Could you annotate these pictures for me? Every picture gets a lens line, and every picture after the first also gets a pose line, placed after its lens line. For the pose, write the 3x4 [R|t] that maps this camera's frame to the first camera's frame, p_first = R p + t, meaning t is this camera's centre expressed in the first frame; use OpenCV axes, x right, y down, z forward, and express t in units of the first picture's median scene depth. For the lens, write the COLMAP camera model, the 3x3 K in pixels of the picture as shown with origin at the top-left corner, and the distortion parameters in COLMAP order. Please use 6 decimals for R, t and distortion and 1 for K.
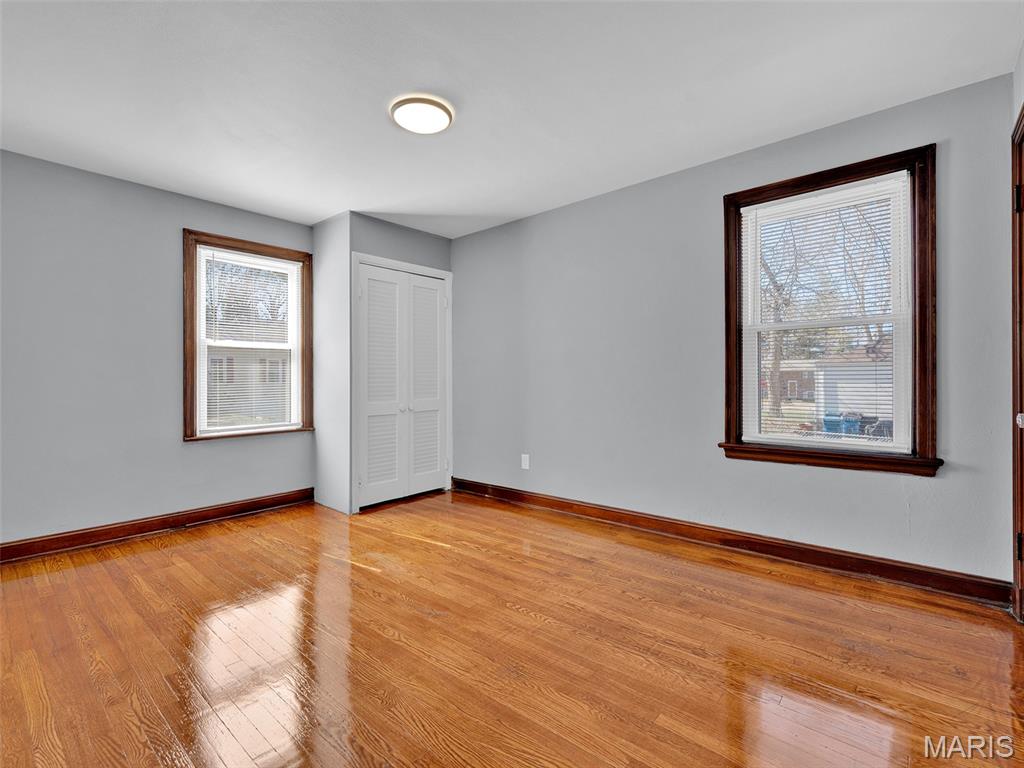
lens RADIAL K [[480.3, 0, 506.7], [0, 480.3, 372.6], [0, 0, 1]] dist [0.000119, -0.000108]
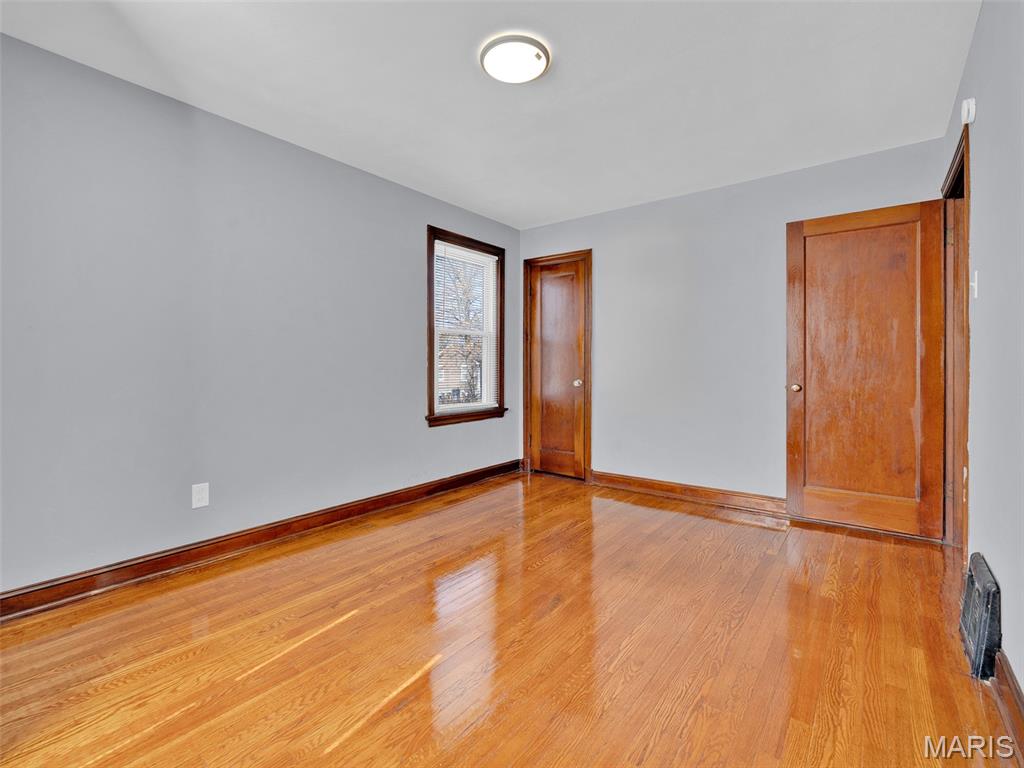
lens RADIAL K [[480.3, 0, 506.7], [0, 480.3, 372.6], [0, 0, 1]] dist [0.000119, -0.000108]
pose [[-0.069397, -0.002816, 0.997585, -0.850390], [-0.014173, 0.999898, 0.001837, 0.023292], [-0.997488, -0.014011, -0.069430, 0.884318]]
